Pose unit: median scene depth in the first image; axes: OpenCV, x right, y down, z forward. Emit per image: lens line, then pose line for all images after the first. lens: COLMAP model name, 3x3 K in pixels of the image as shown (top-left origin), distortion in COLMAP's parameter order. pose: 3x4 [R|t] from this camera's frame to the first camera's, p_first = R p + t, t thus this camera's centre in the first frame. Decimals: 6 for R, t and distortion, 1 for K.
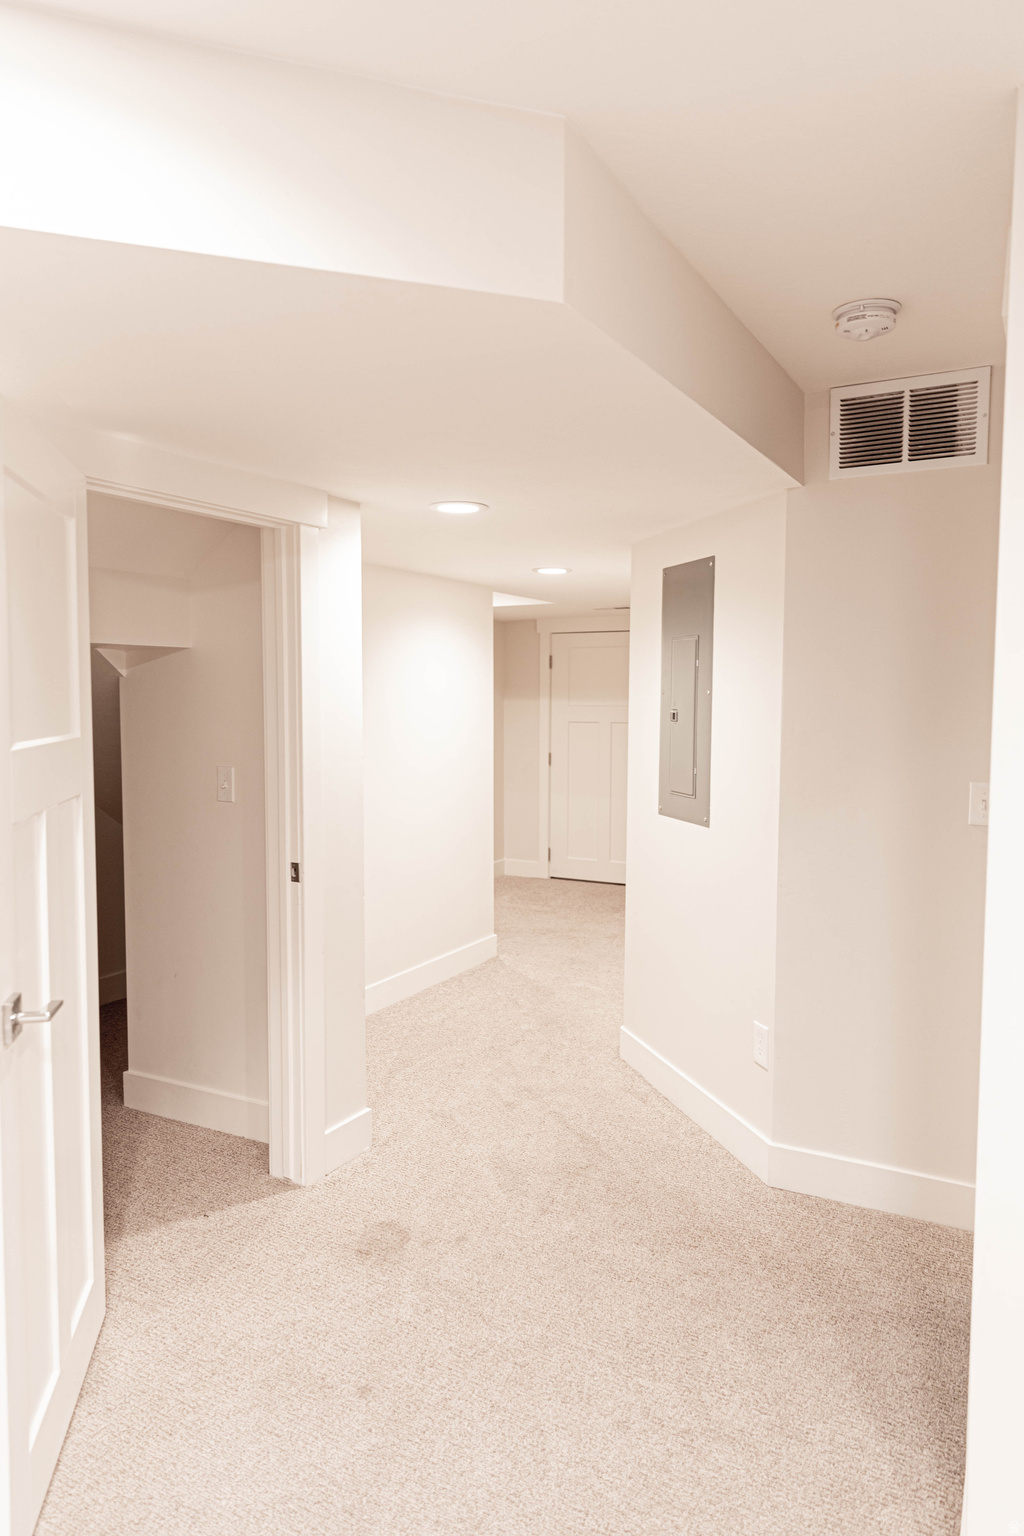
lens RADIAL K [[1028.8, 0, 512.0], [0, 1028.8, 768.0], [0, 0, 1]] dist [0.007581, 0.003639]
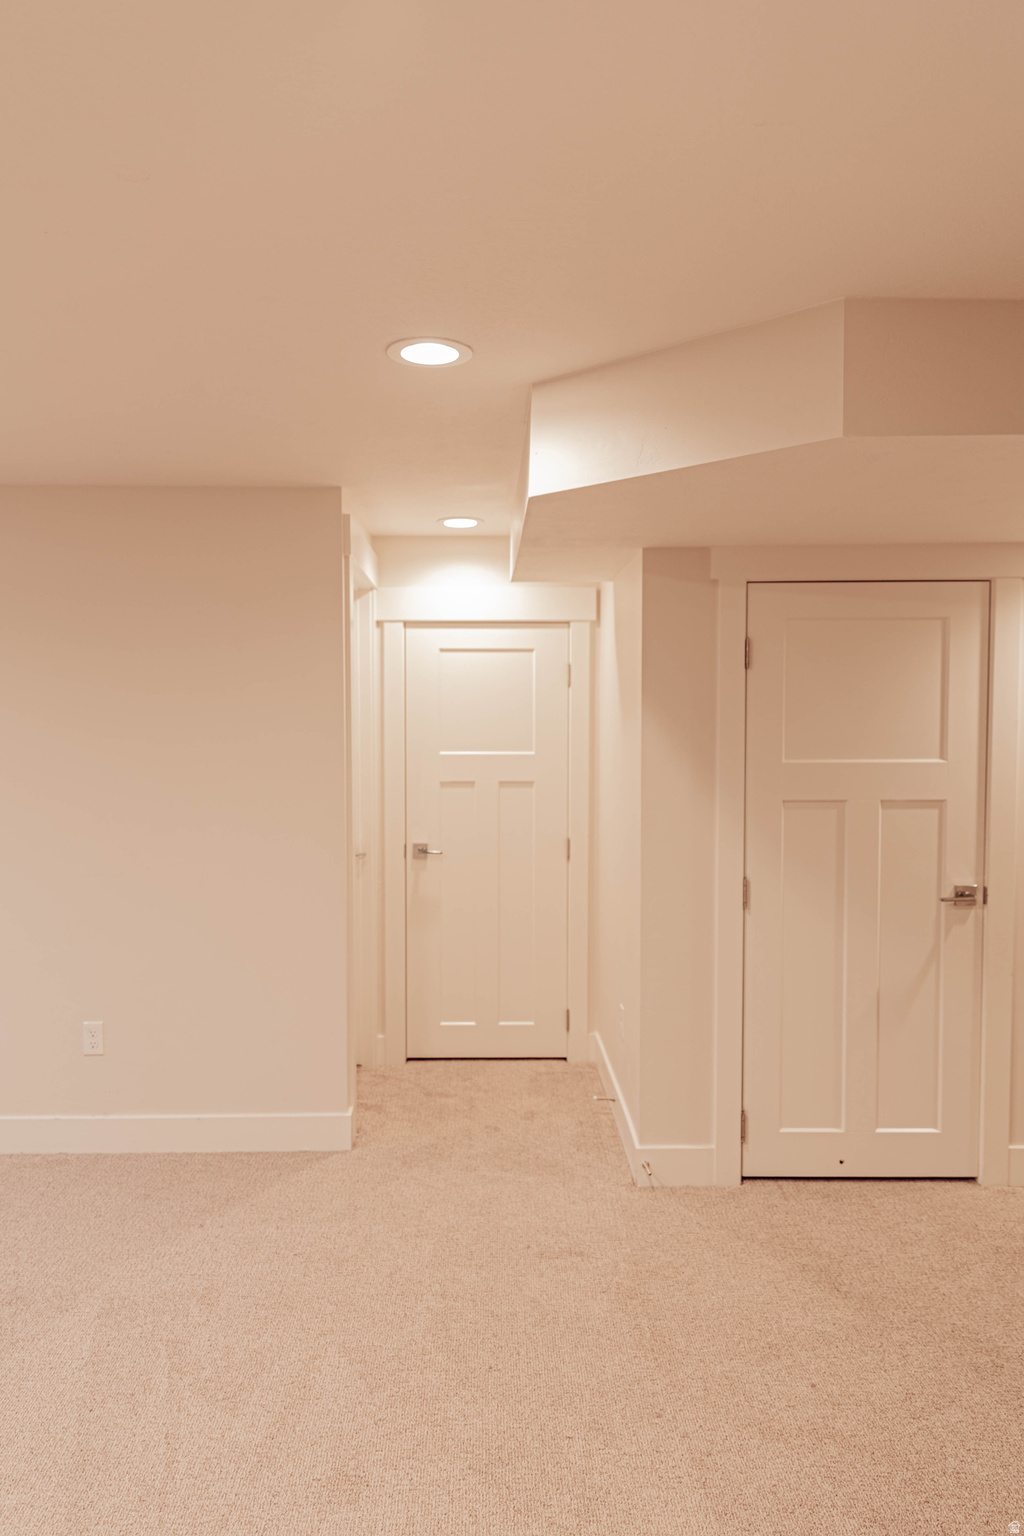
lens RADIAL K [[1049.9, 0, 512.0], [0, 1049.9, 768.0], [0, 0, 1]] dist [-0.008326, -0.001879]
pose [[0.485802, 0.027976, -0.873621, 0.521681], [-0.060969, 0.998138, -0.001940, -0.000361], [0.871940, 0.054206, 0.486603, 0.010006]]
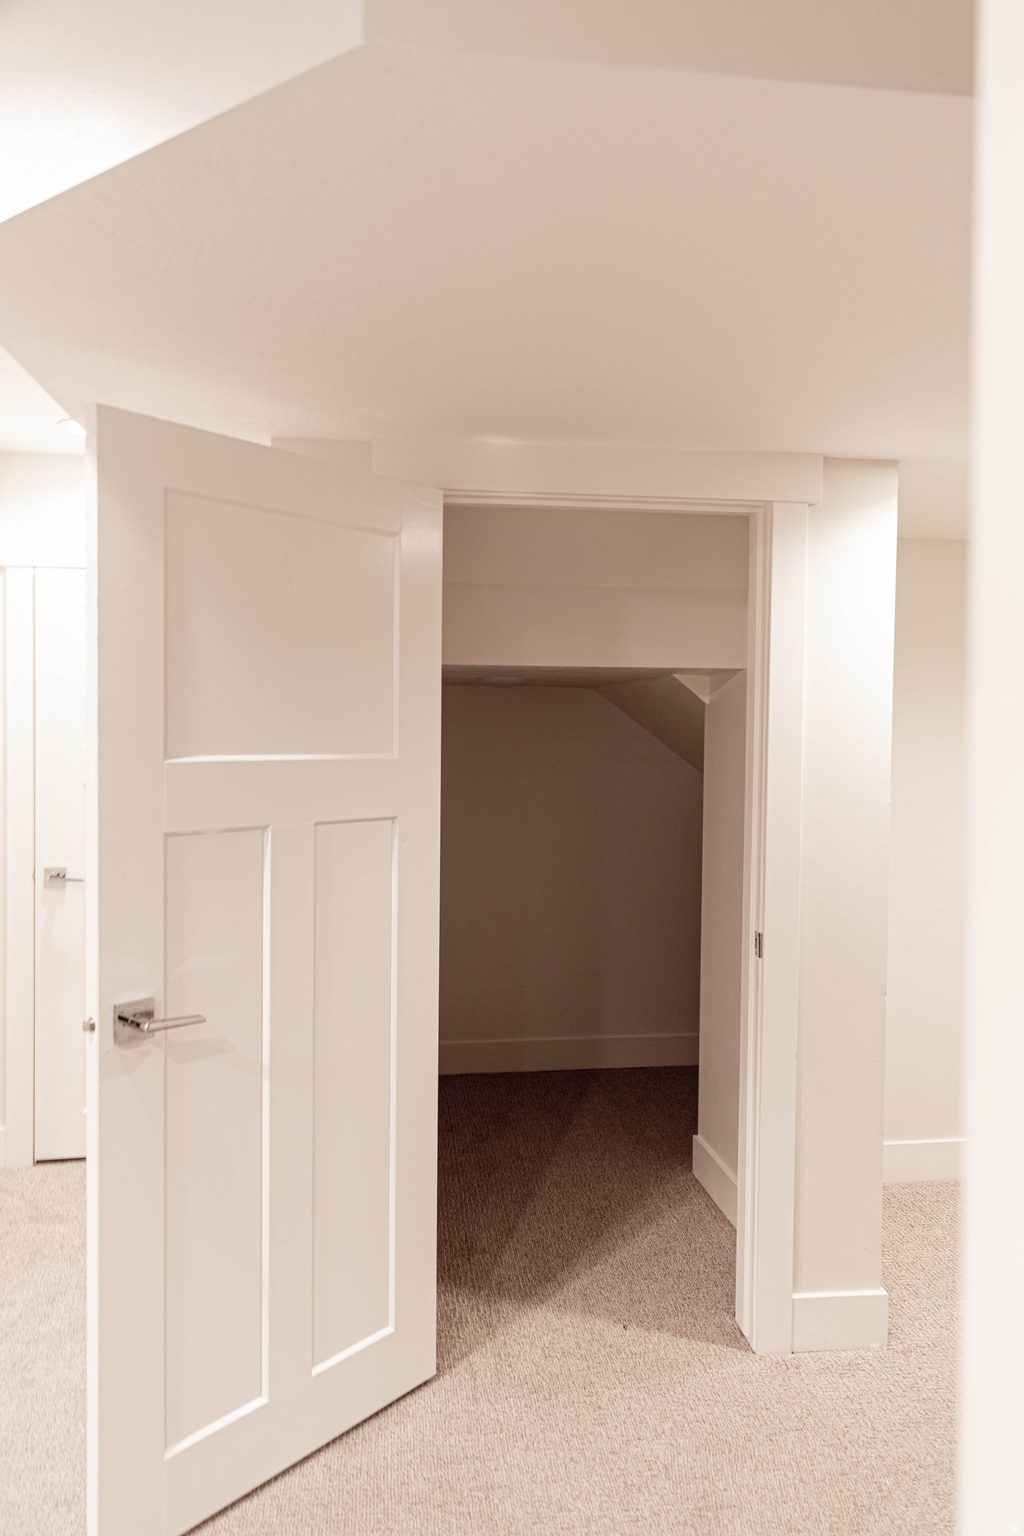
lens RADIAL K [[1028.8, 0, 512.0], [0, 1028.8, 768.0], [0, 0, 1]] dist [0.007581, 0.003639]
pose [[0.591729, 0.029780, -0.805586, 0.310299], [-0.064356, 0.997873, -0.010383, -0.012859], [0.803564, 0.057988, 0.592387, 0.377010]]
